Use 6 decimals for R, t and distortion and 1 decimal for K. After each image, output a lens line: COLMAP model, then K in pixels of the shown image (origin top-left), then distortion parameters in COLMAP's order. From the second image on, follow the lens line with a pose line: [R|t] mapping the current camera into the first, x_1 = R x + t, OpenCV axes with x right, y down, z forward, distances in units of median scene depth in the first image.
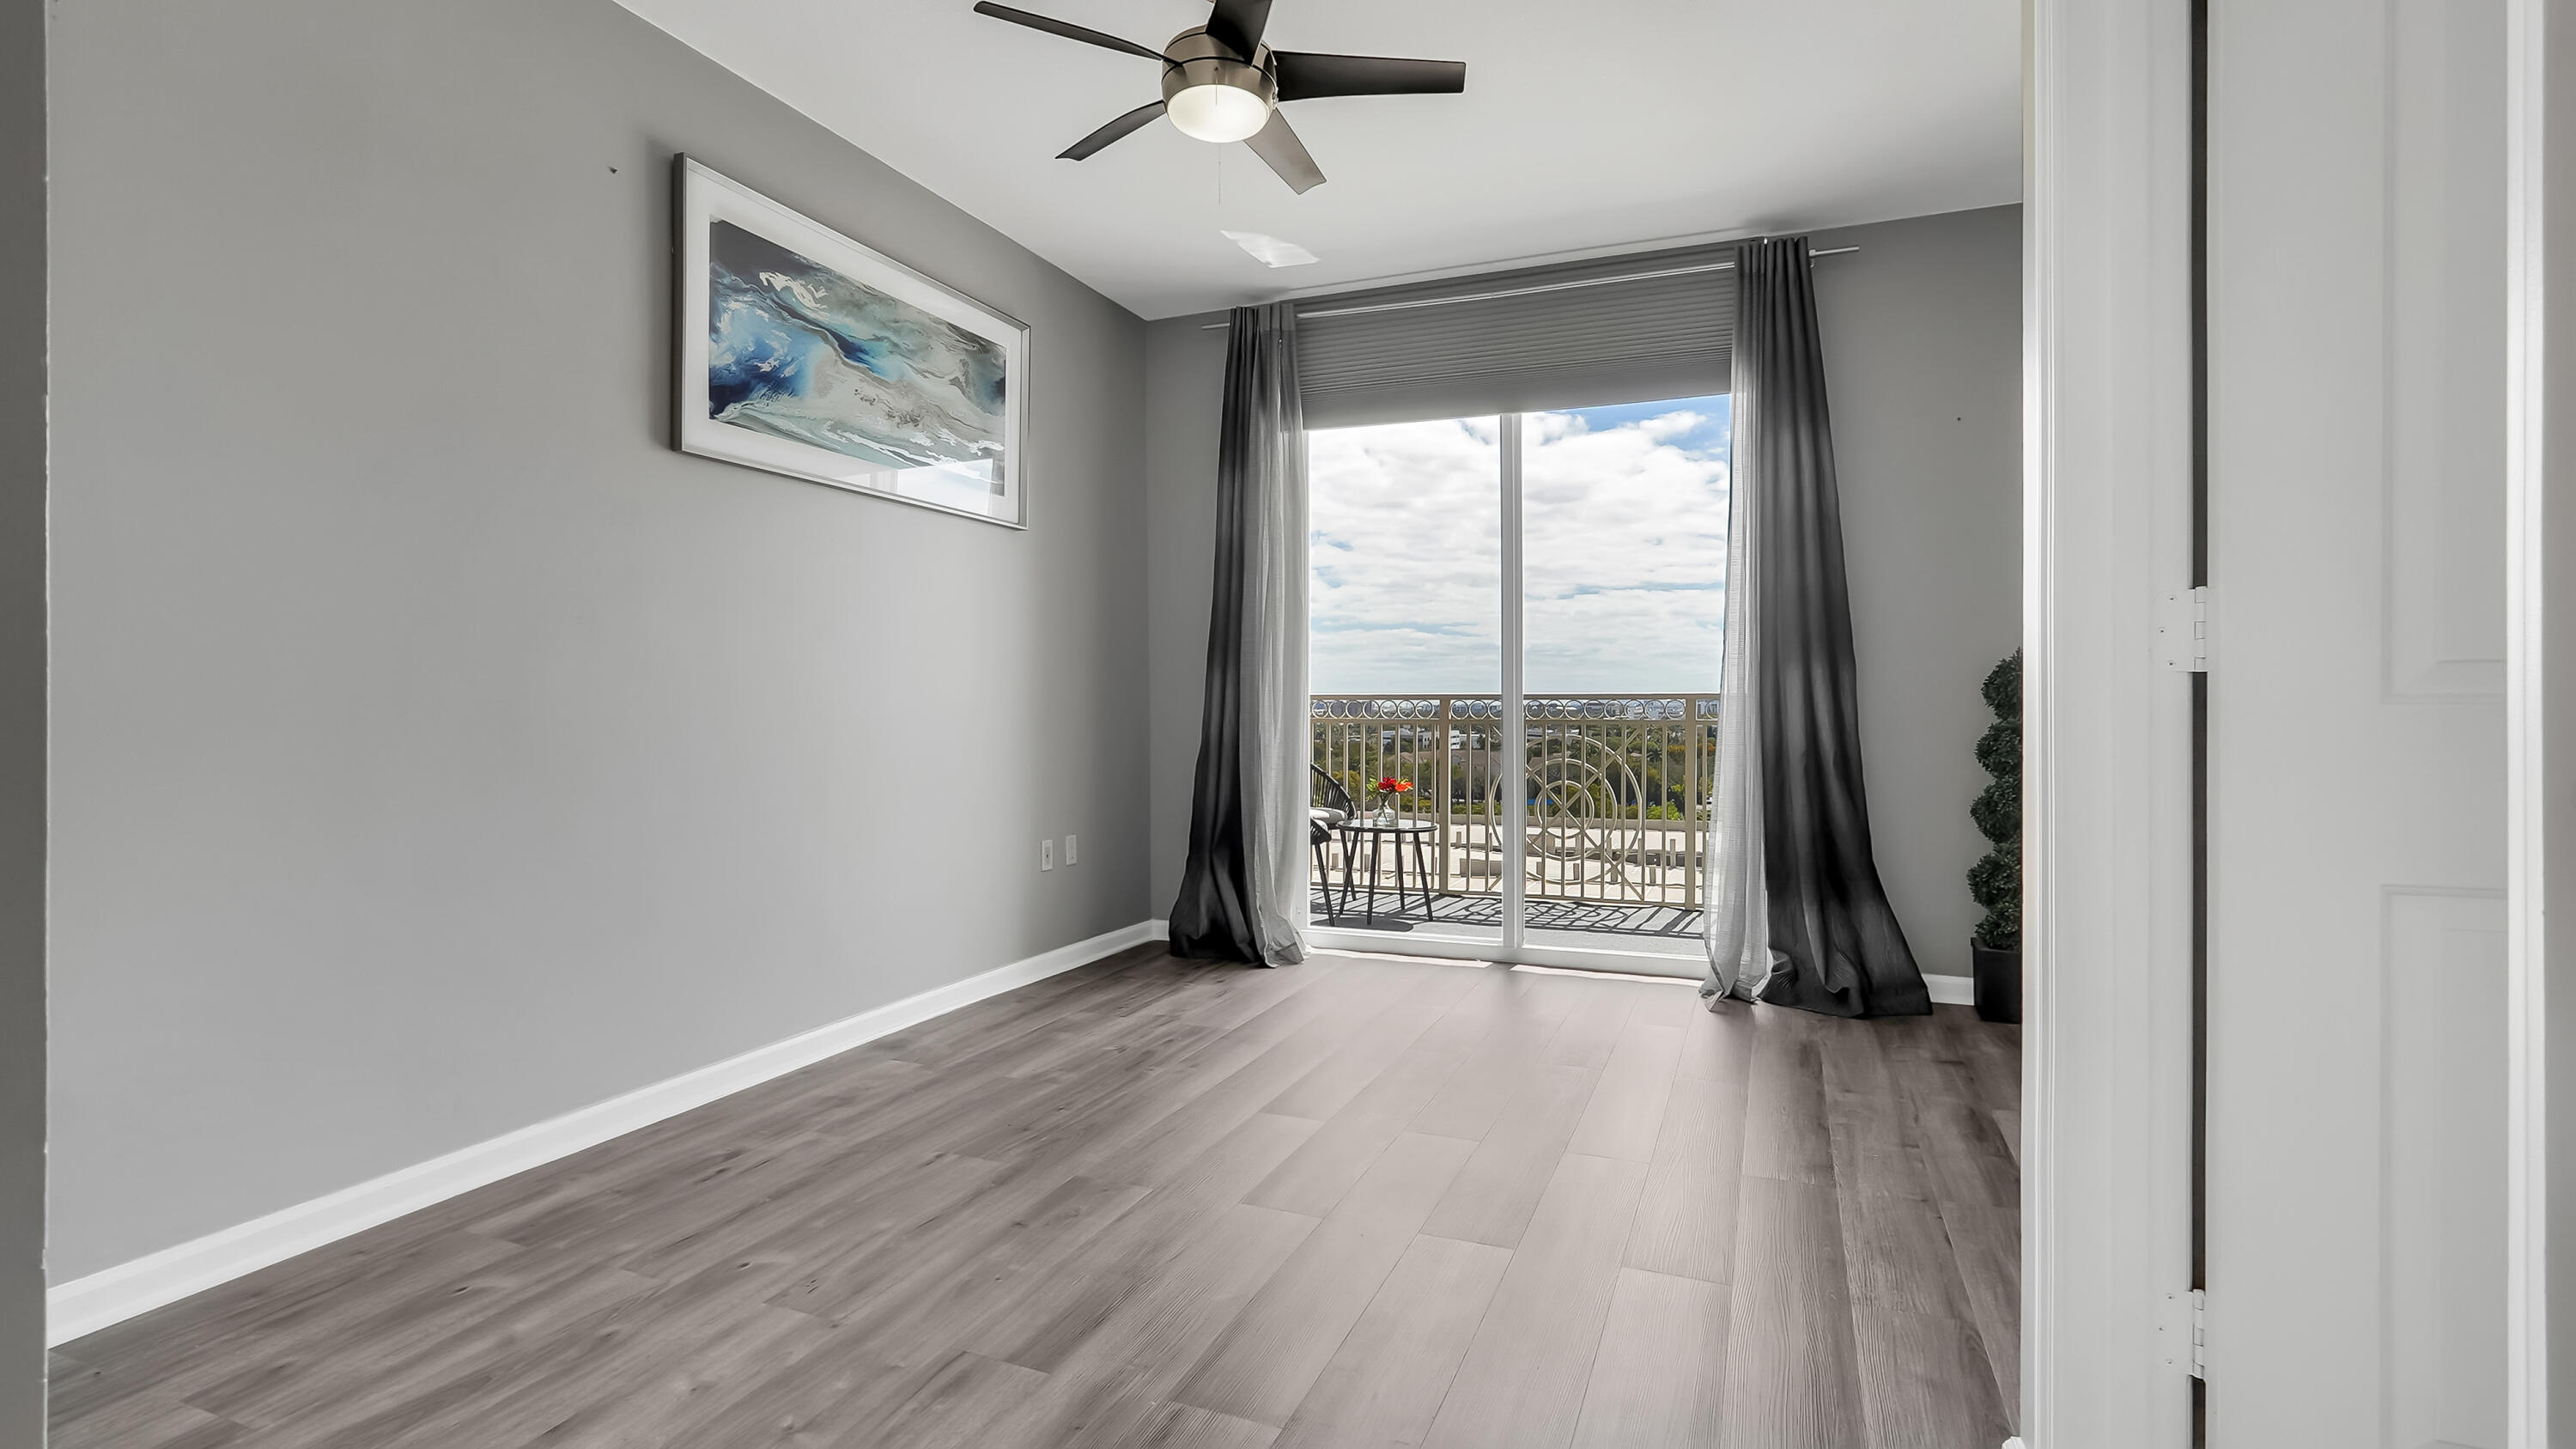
lens RADIAL K [[1203.2, 0, 1285.9], [0, 1203.2, 710.7], [0, 0, 1]] dist [0.000736, 0.000635]
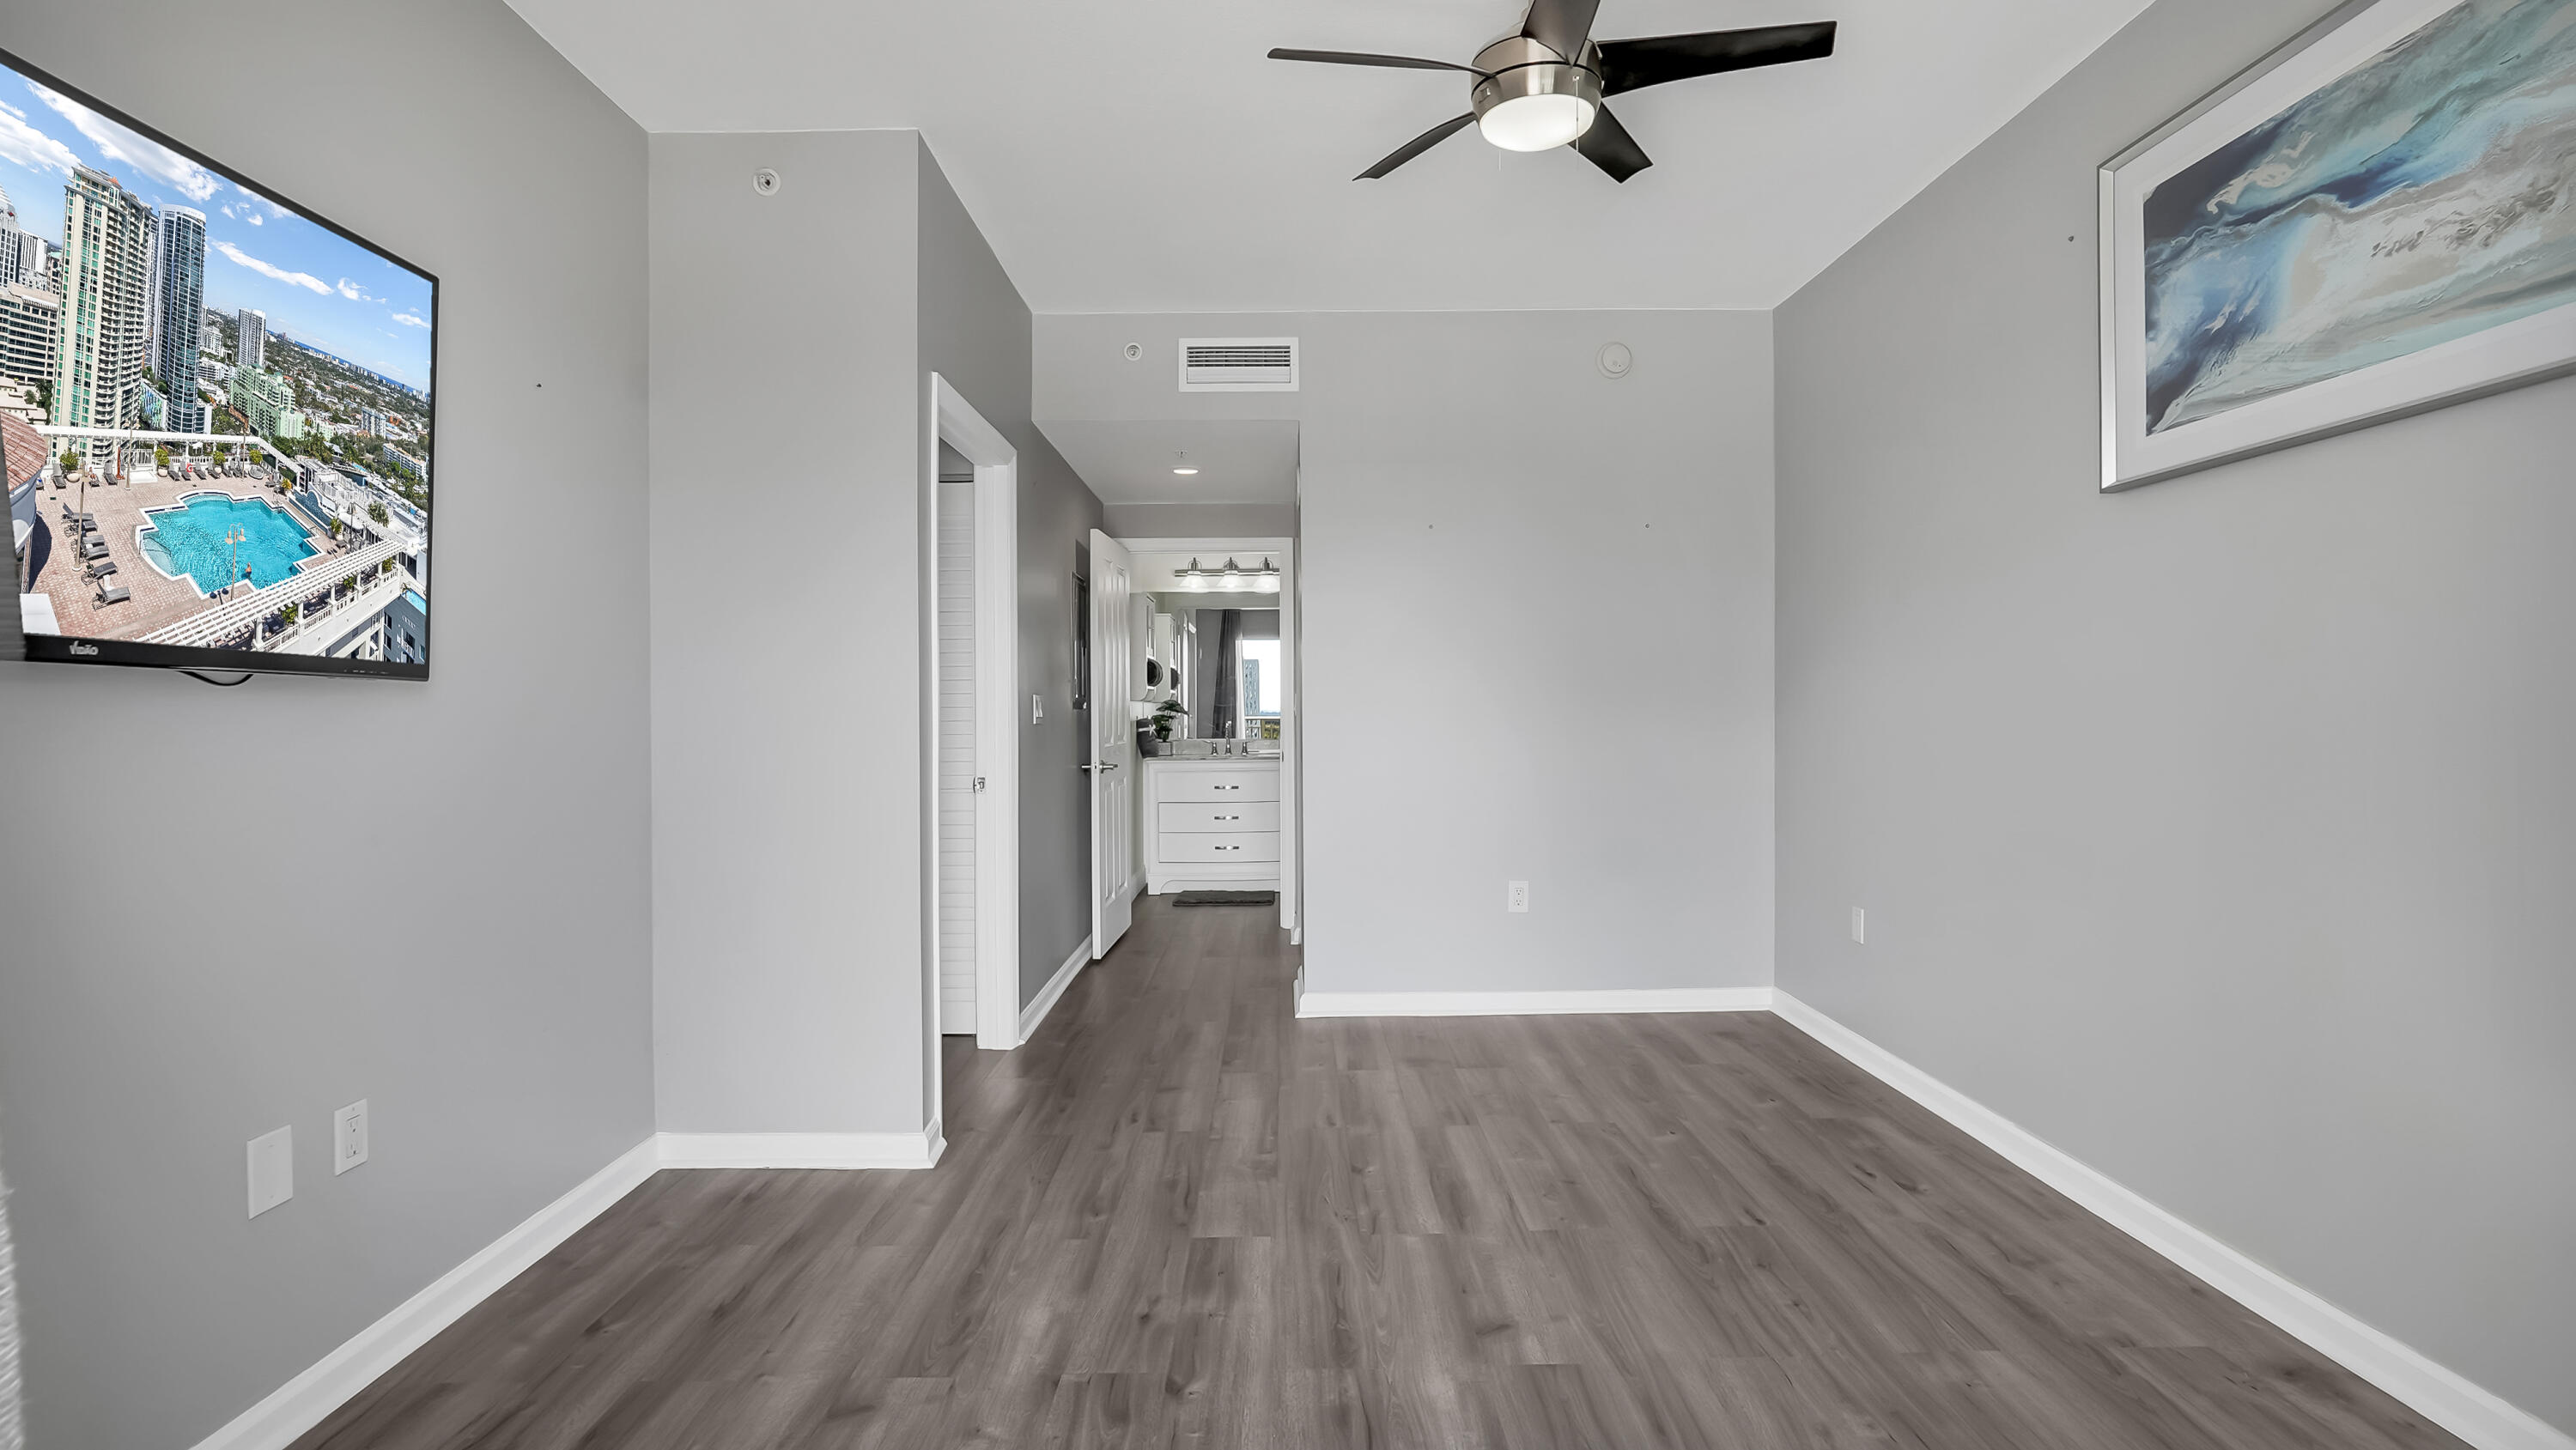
lens RADIAL K [[1202.9, 0, 1285.9], [0, 1202.9, 711.2], [0, 0, 1]] dist [0.000736, 0.000635]
pose [[-0.924010, 0.008976, -0.382262, 0.414988], [0.006030, 0.999942, 0.008905, -0.062612], [0.382320, 0.005923, -0.924011, 1.597111]]
